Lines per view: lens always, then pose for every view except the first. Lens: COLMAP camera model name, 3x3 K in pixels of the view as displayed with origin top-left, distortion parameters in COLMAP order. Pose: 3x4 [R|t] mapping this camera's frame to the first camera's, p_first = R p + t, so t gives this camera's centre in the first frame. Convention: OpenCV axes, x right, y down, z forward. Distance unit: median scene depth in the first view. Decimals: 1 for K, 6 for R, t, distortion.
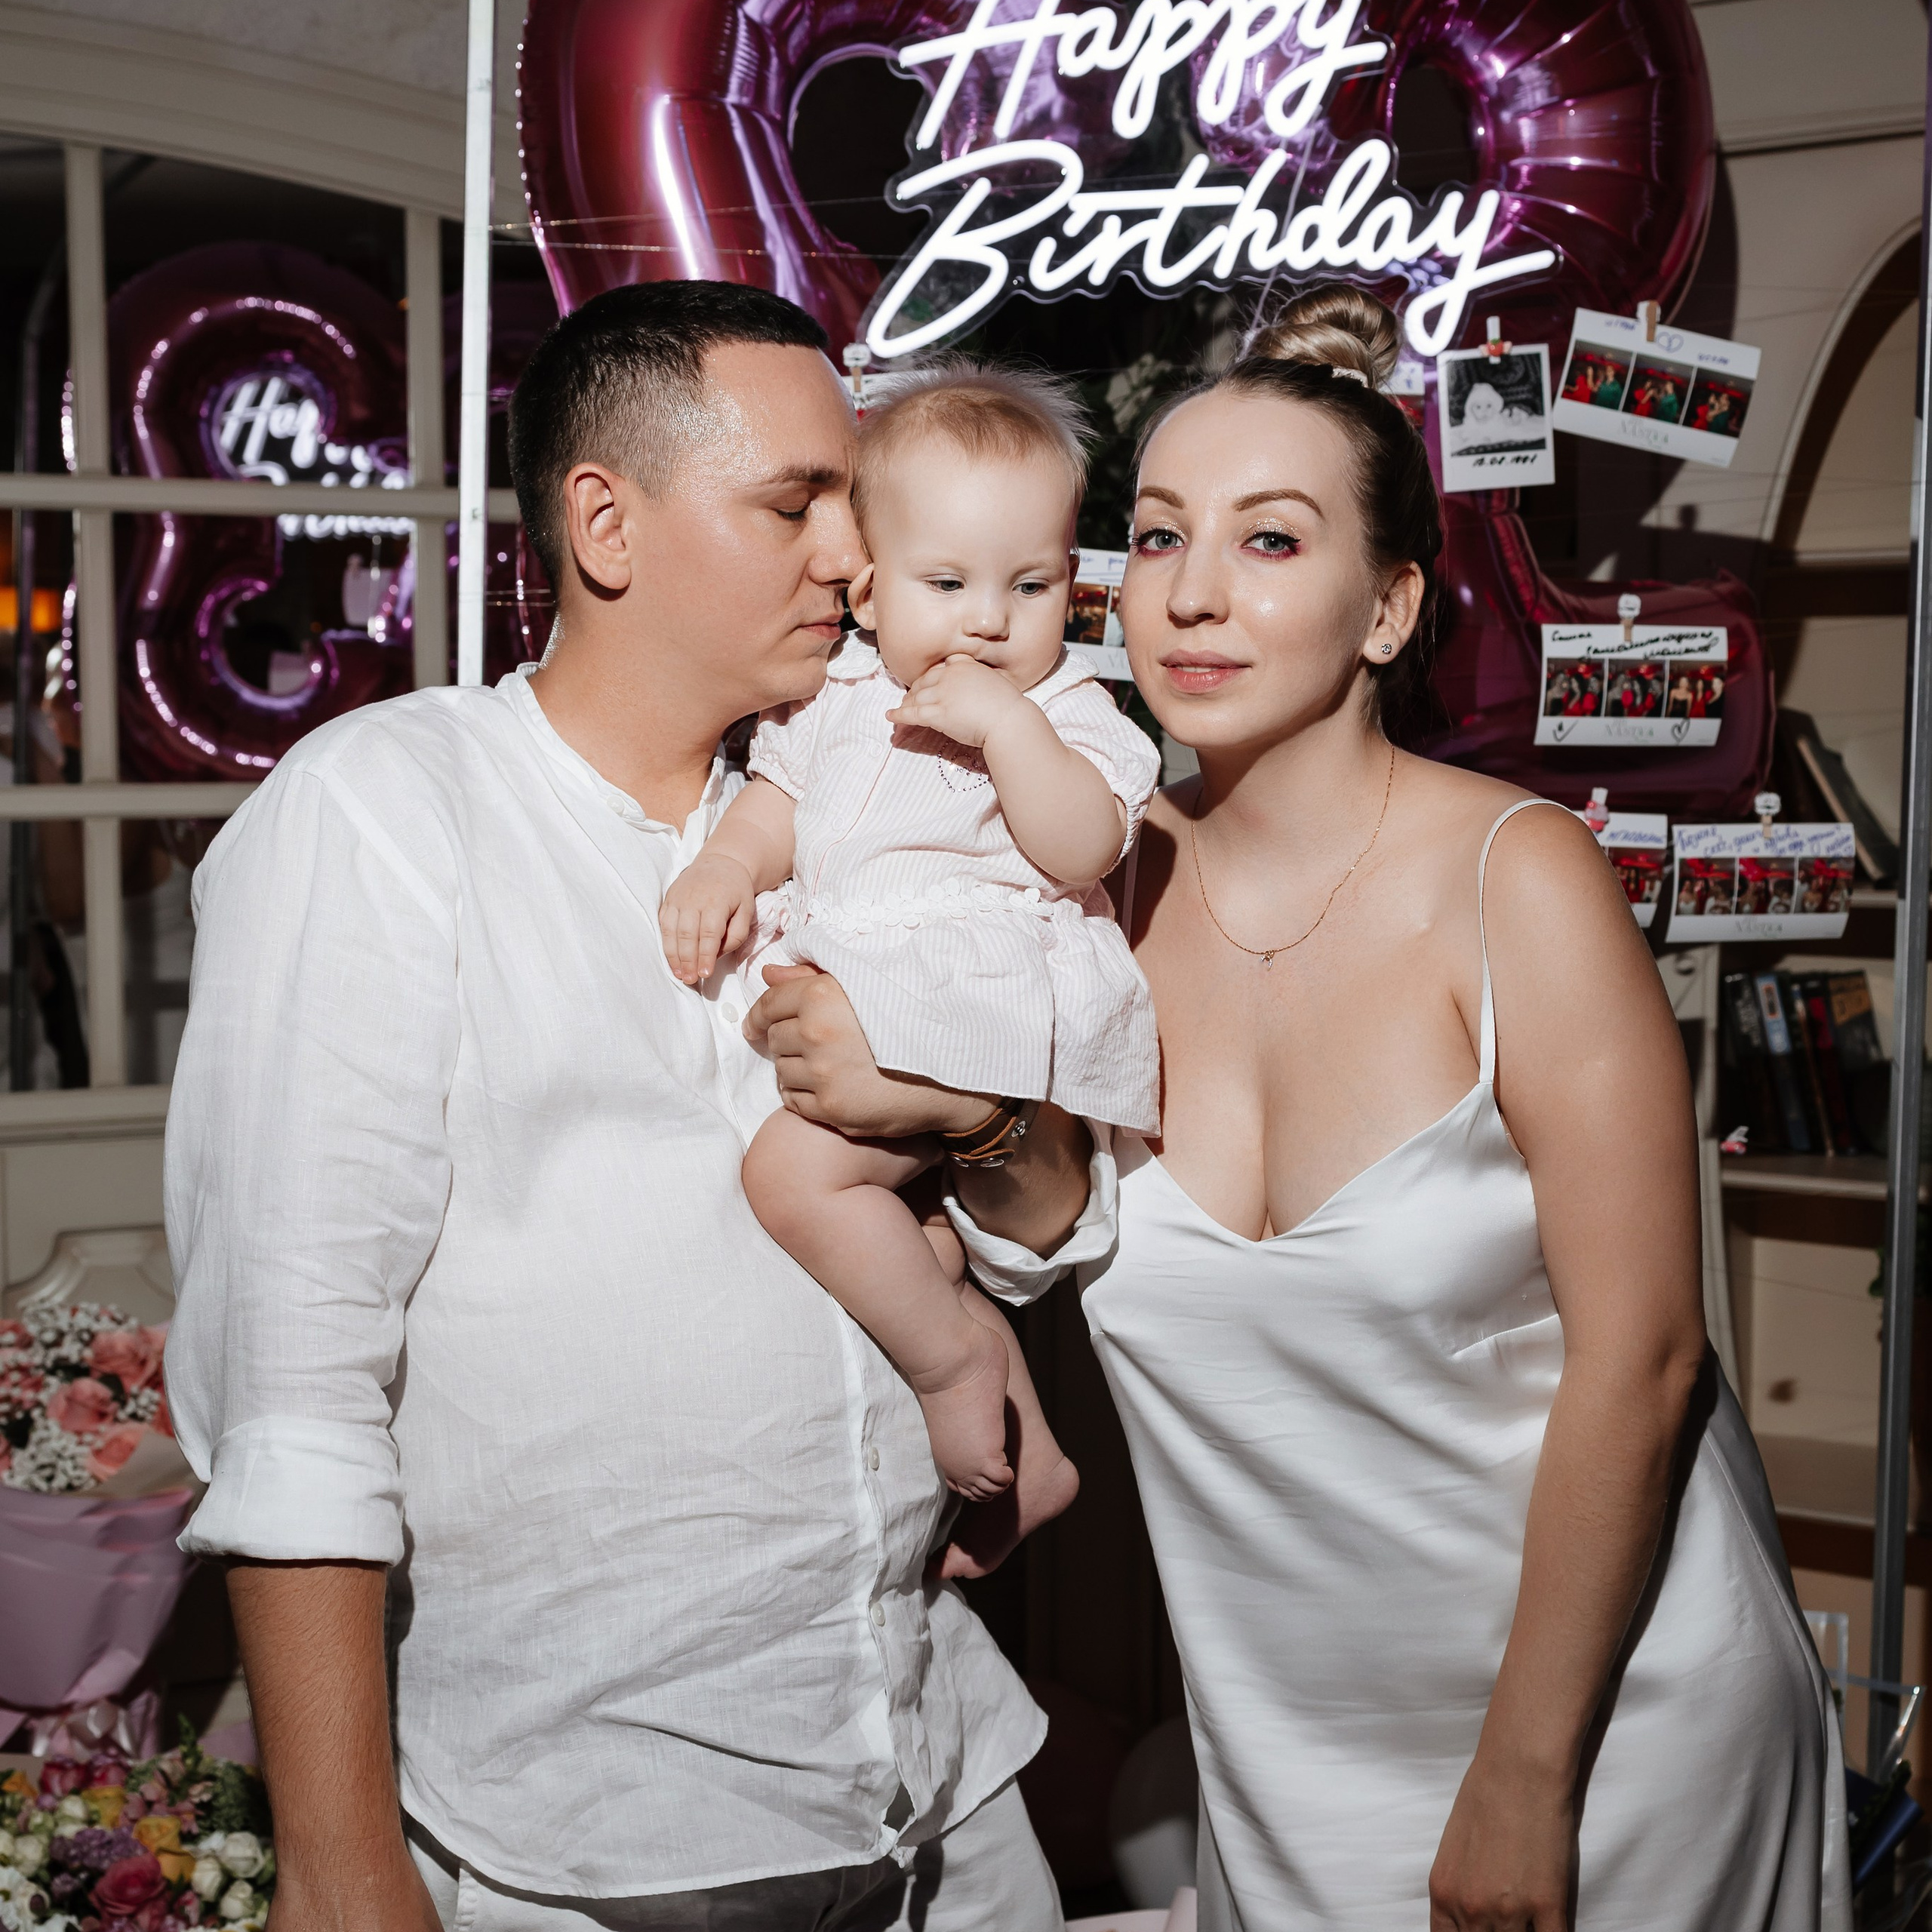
lens RADIAL K [[2974.2, 0, 968.1], [0, 2974.2, 1011.4], [0, 0, 1]] dist [0.037836, -0.067314]
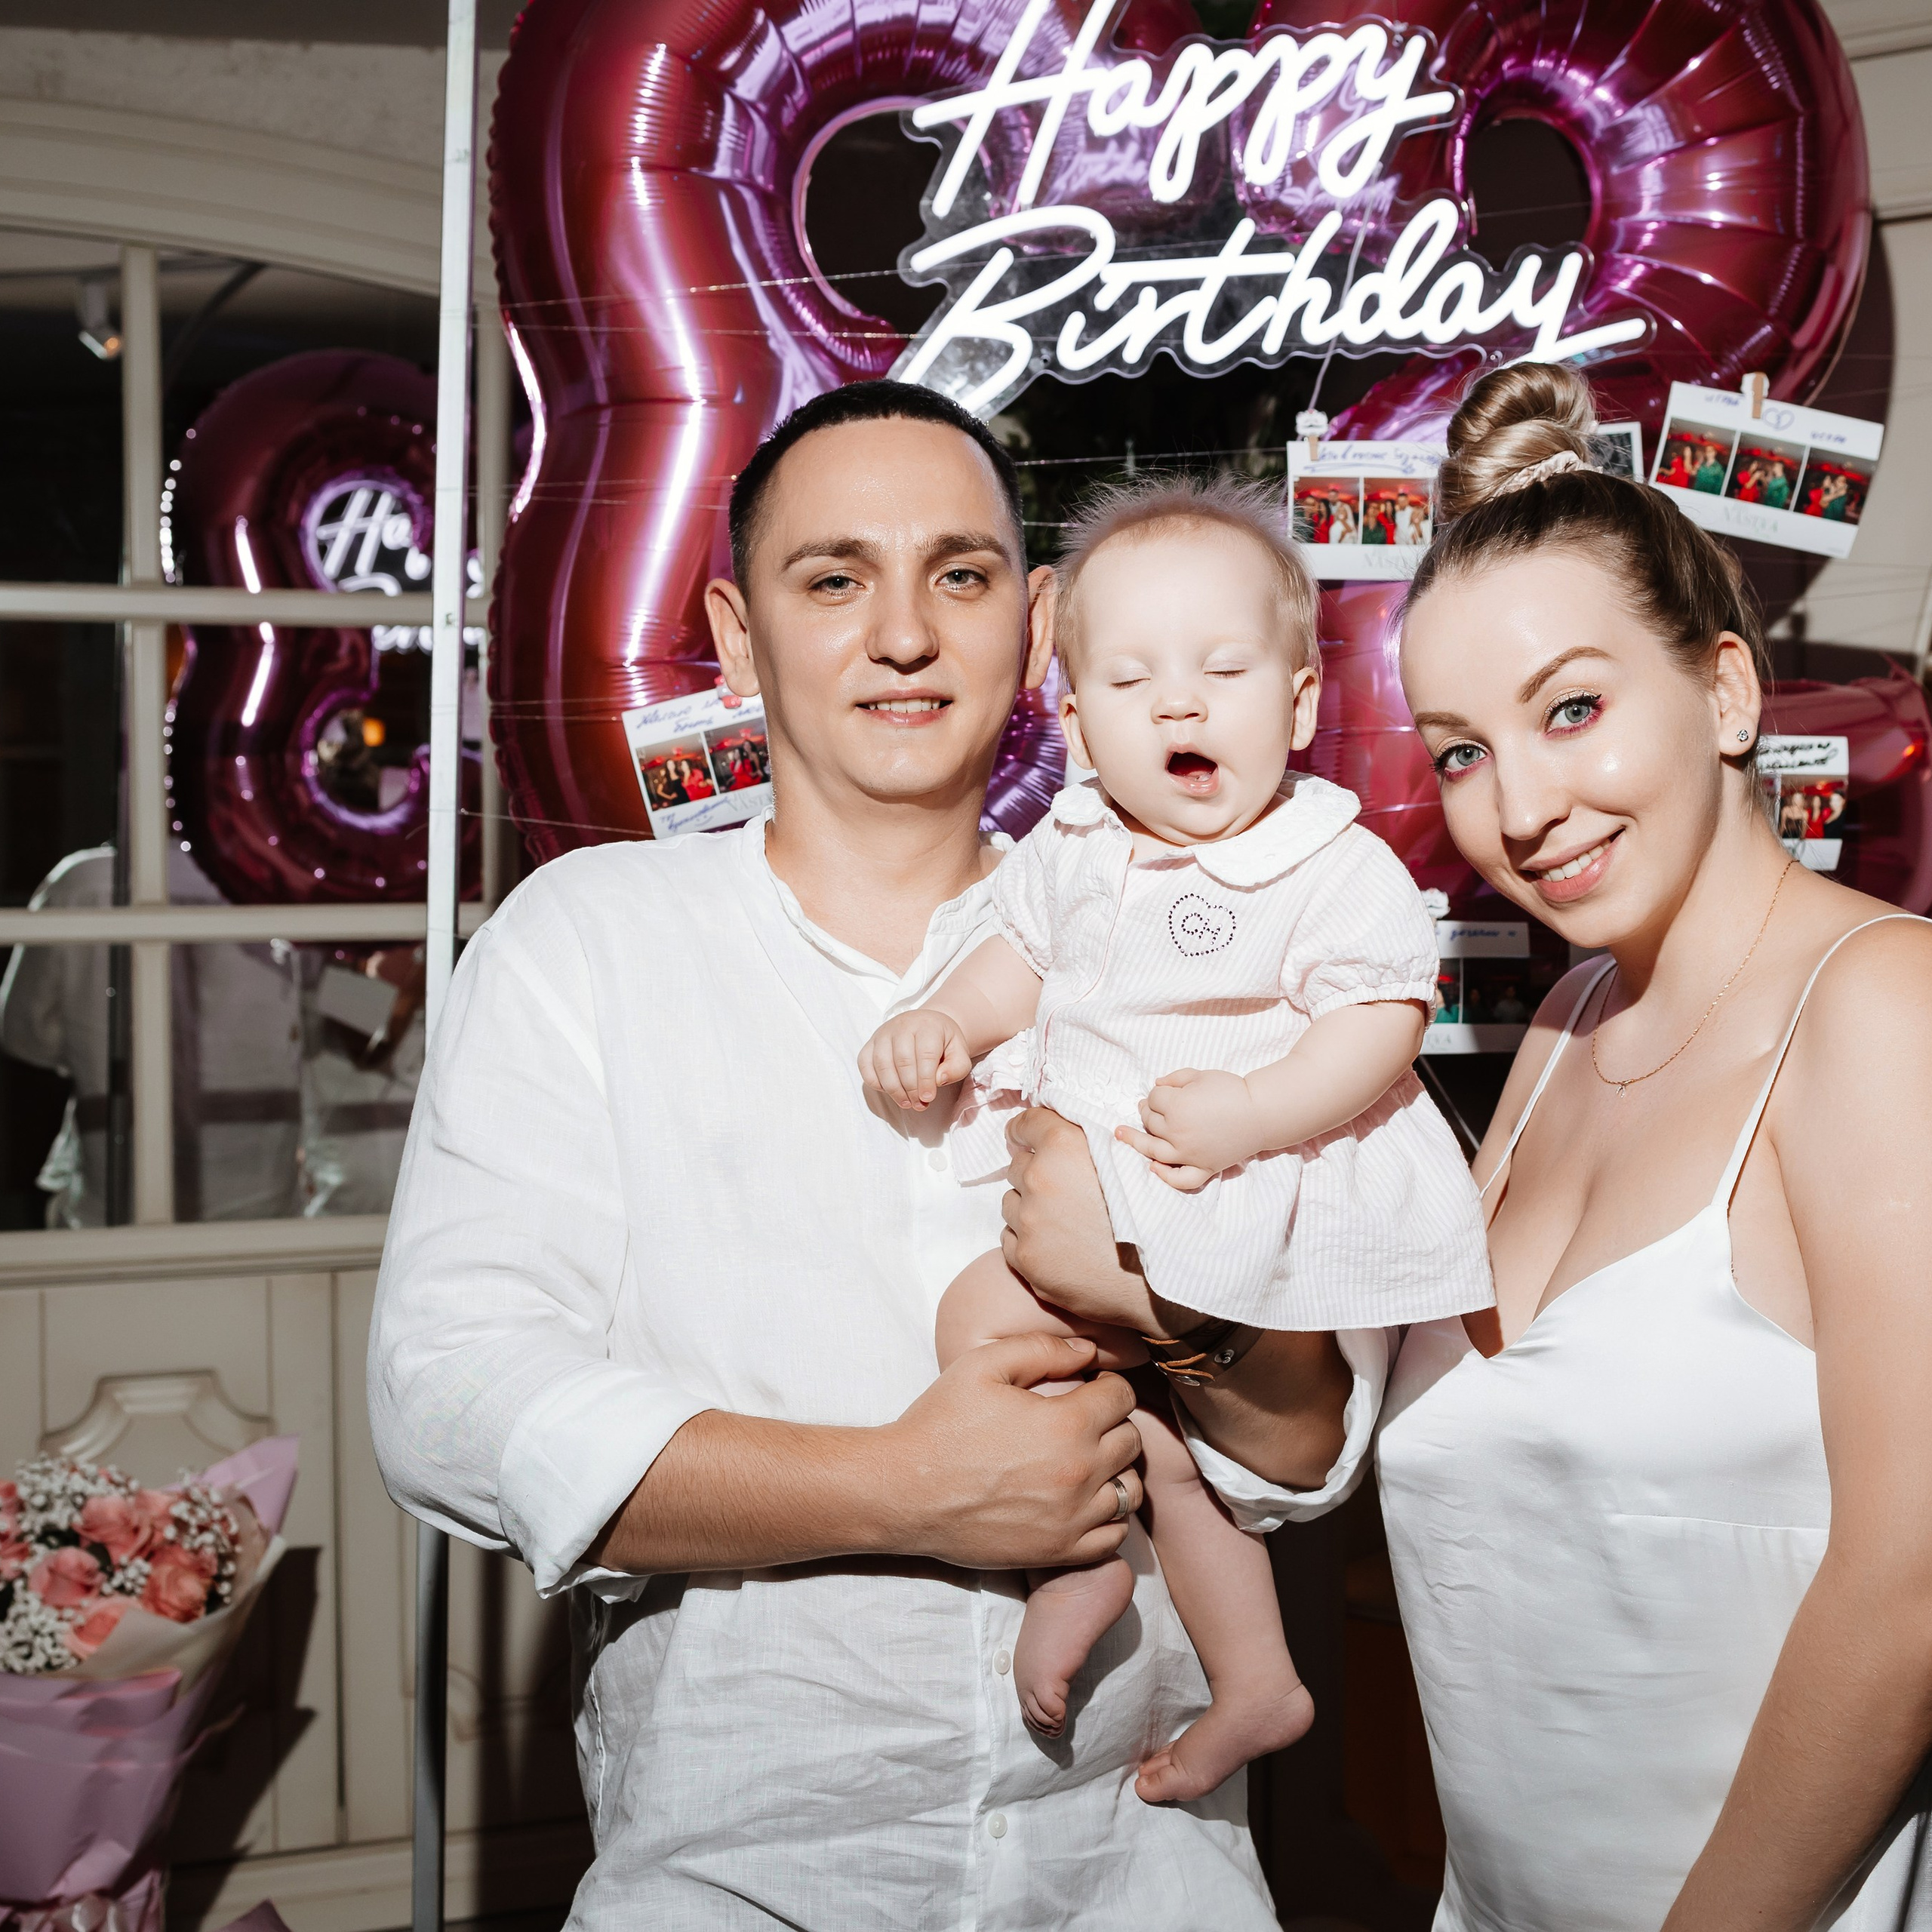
lens RADIAL K [[2974.2, 0, 968.1], [0, 2974.2, 1011.4], [0, 0, 1]] dist [0.037836, -0.067314]
pose [[0.997248, 0.002756, -0.074087, 0.060342], [-0.005459, 0.999326, -0.036311, -0.013858], [0.073937, 0.036615, 0.996591, 0.100614]]
